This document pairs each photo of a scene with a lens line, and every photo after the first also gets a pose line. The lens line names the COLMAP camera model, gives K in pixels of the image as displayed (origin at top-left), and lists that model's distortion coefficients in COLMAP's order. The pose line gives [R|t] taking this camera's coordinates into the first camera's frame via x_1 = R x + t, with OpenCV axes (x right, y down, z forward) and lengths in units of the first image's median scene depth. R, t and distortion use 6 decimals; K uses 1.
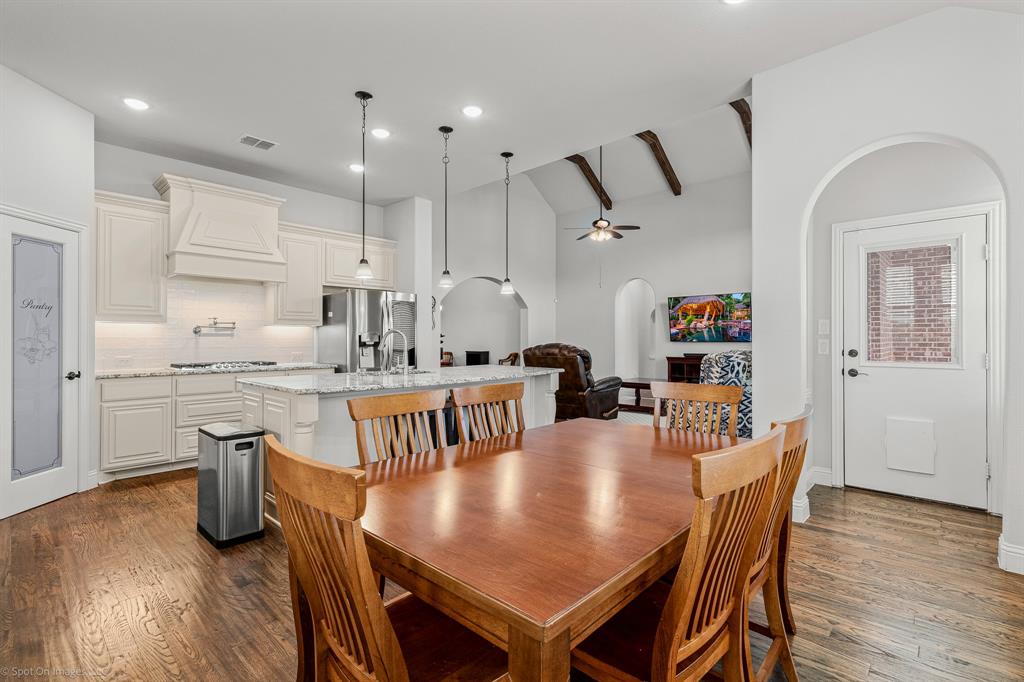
lens RADIAL K [[474.7, 0, 516.1], [0, 474.7, 336.7], [0, 0, 1]] dist [0.004278, 0.000658]
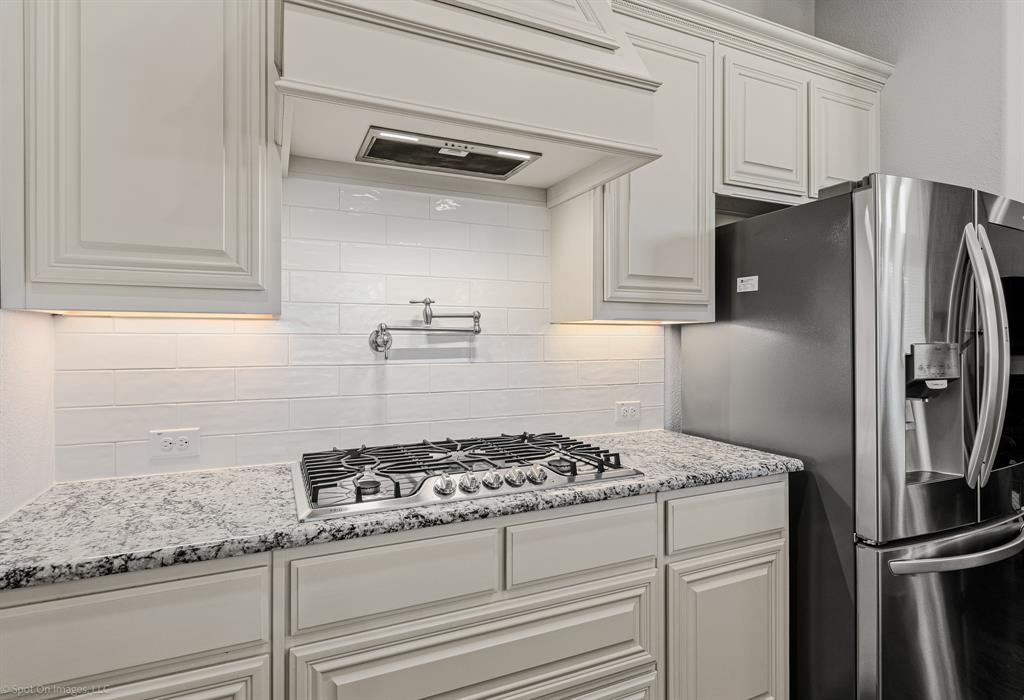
lens RADIAL K [[531.4, 0, 511.5], [0, 531.4, 344.6], [0, 0, 1]] dist [-0.006716, -0.000437]
pose [[0.922299, -0.001616, -0.386474, -0.503761], [0.005001, 0.999957, 0.007753, -0.014184], [0.386445, -0.009084, 0.922268, 0.787042]]
